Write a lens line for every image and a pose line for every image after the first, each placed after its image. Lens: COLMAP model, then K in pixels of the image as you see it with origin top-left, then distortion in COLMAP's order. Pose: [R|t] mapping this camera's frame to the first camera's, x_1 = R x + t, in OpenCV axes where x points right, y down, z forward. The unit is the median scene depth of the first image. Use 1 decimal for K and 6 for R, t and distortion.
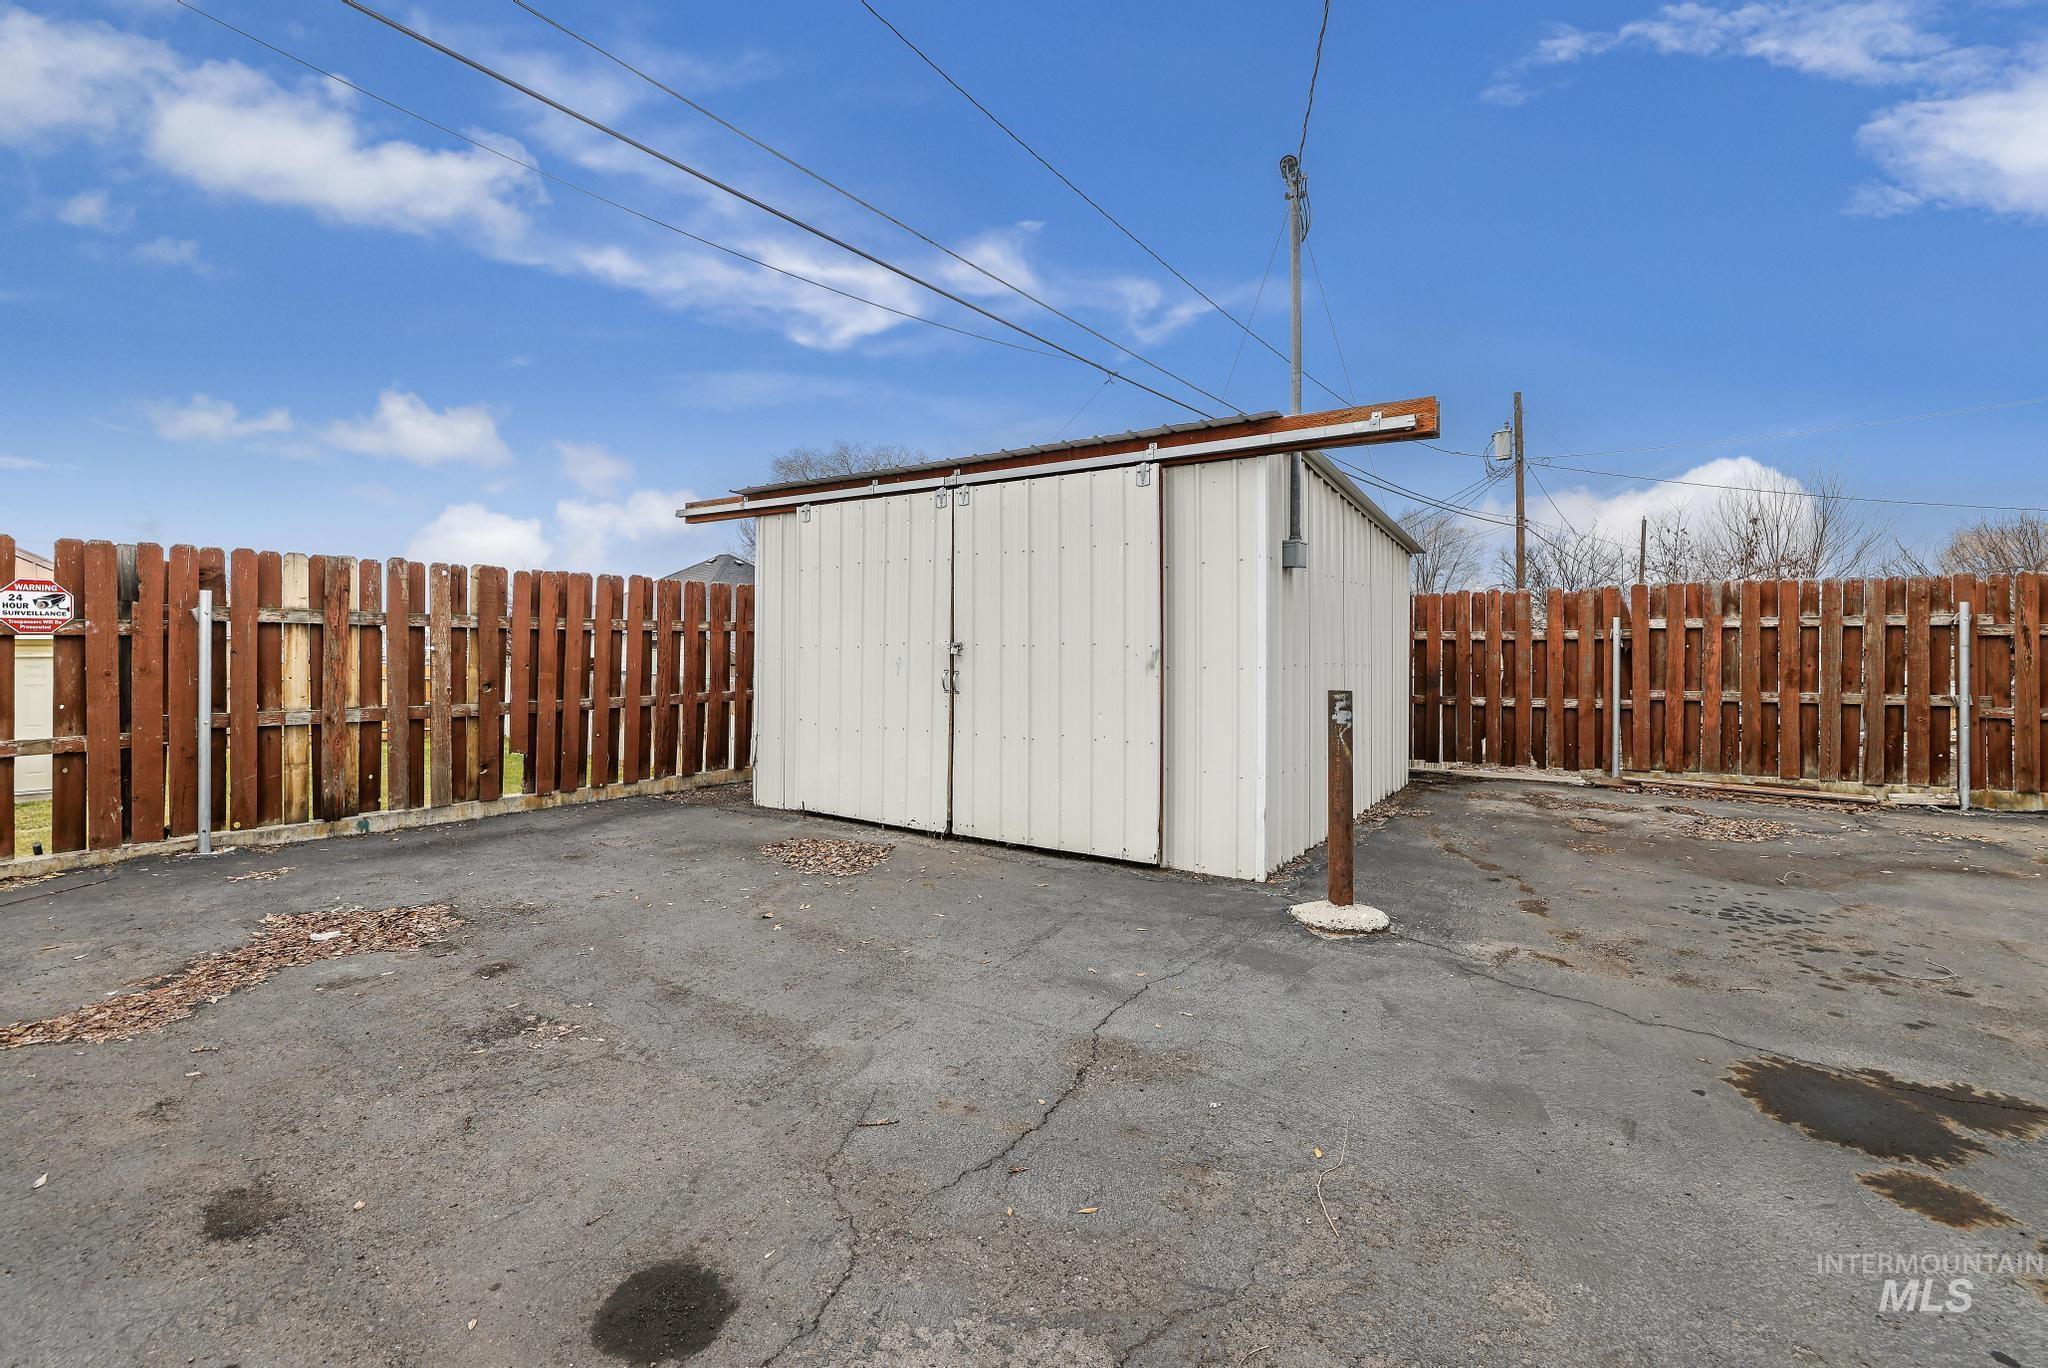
lens RADIAL K [[900.3, 0, 991.3], [0, 900.3, 646.6], [0, 0, 1]] dist [-0.039393, 0.013551]
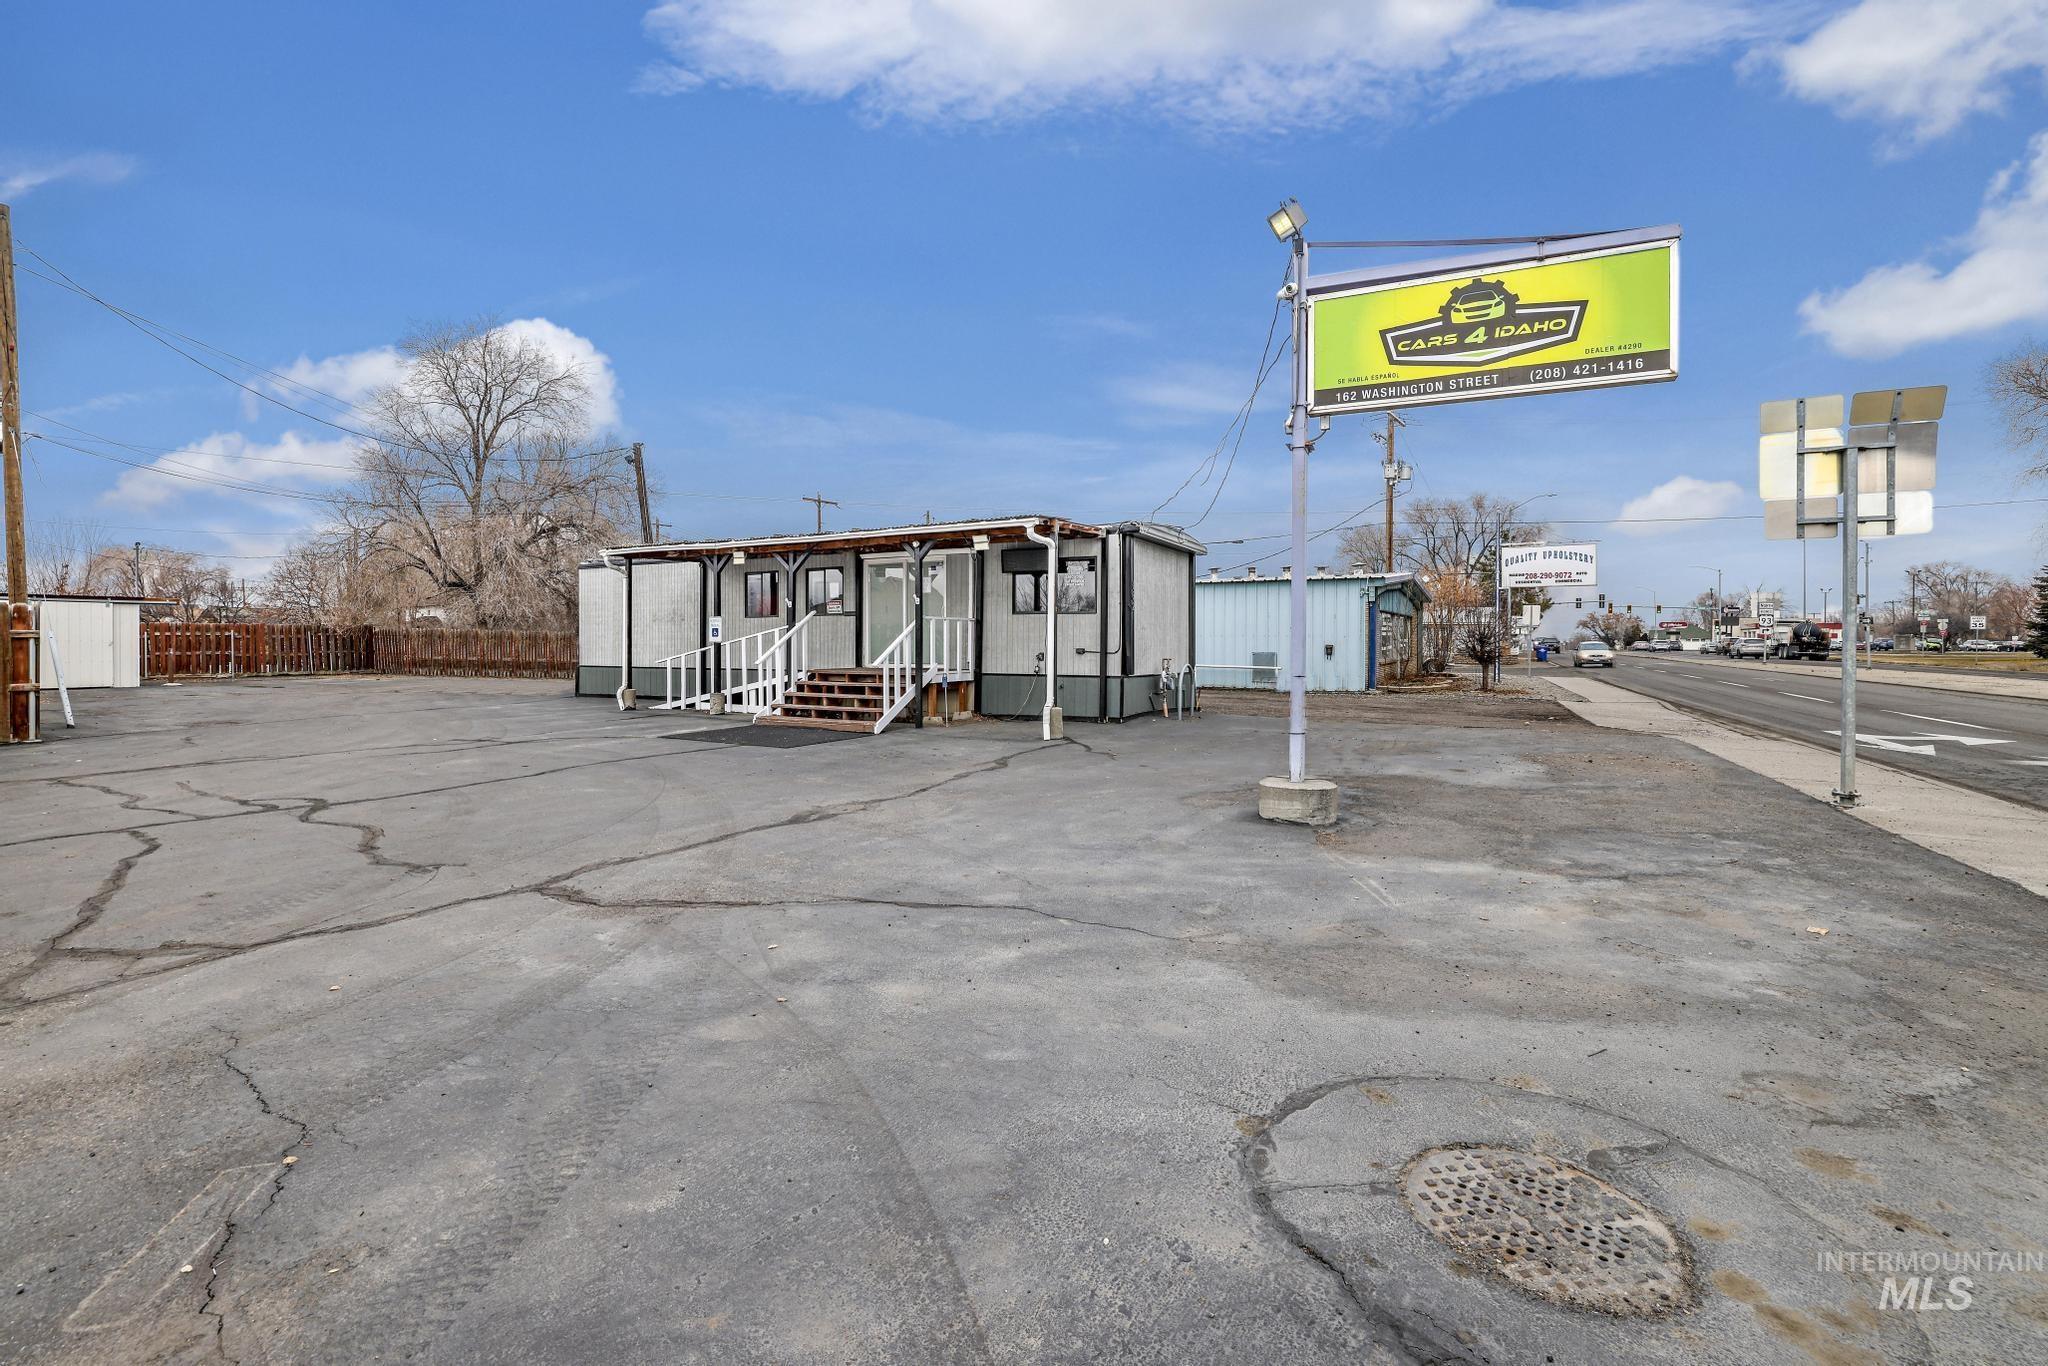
lens RADIAL K [[904.5, 0, 993.6], [0, 904.5, 653.2], [0, 0, 1]] dist [-0.037163, 0.013926]
pose [[-0.074252, -0.016625, 0.997101, -3.554725], [-0.003803, 0.999858, 0.016387, -0.025629], [-0.997232, -0.002576, -0.074305, -2.440691]]
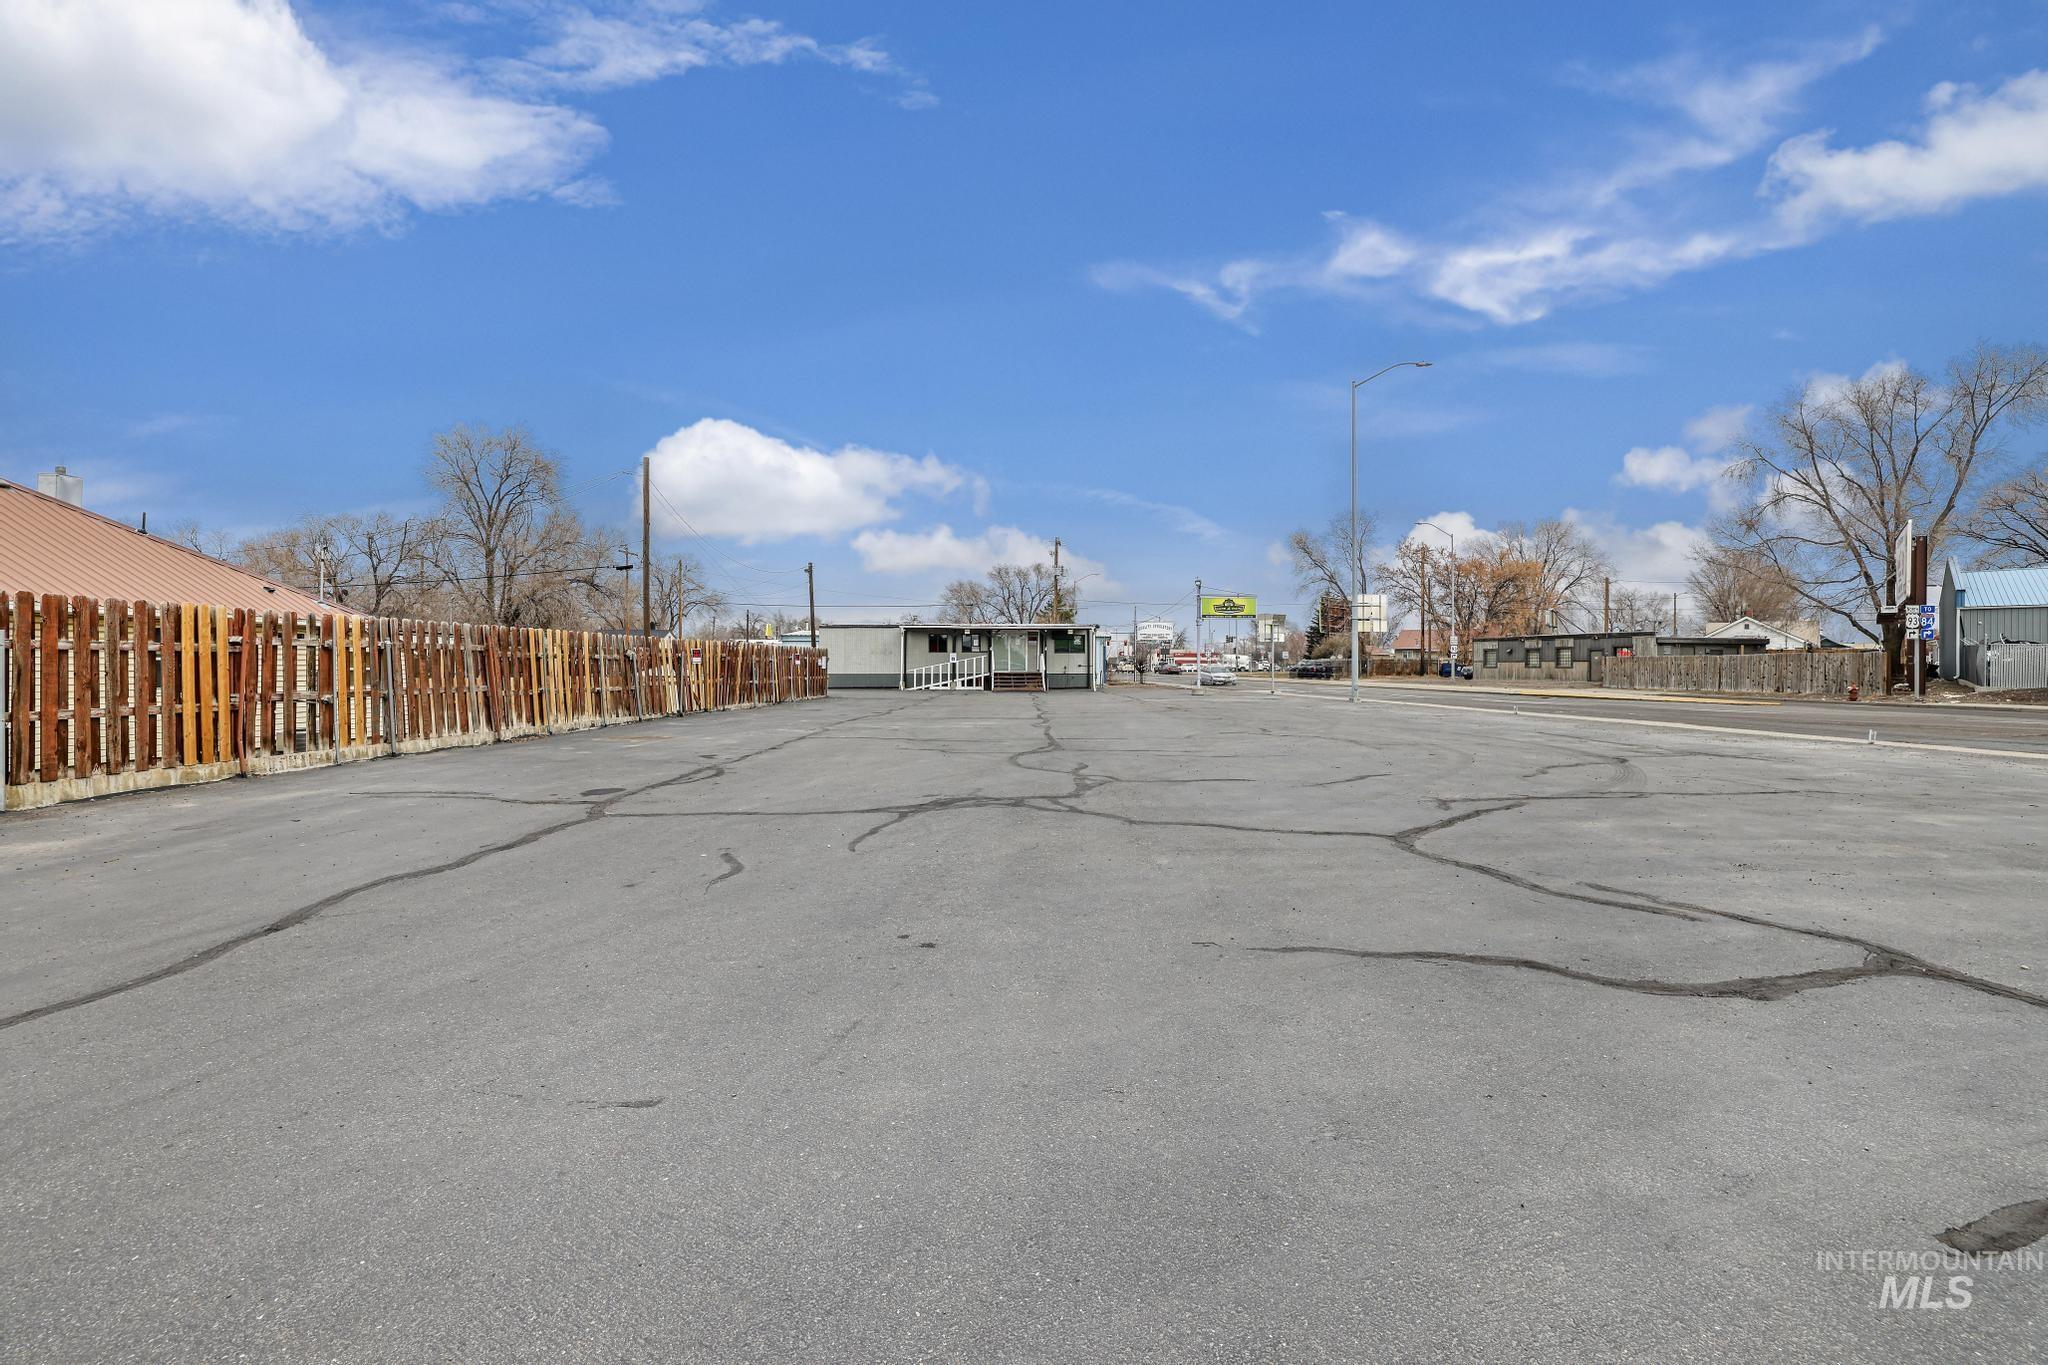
lens RADIAL K [[939.8, 0, 980.0], [0, 939.8, 671.2], [0, 0, 1]] dist [-0.041446, 0.024534]
pose [[-0.564428, -0.005261, 0.825466, -6.391440], [-0.002325, 0.999986, 0.004784, 0.010162], [-0.825479, 0.000781, -0.564432, 1.305608]]
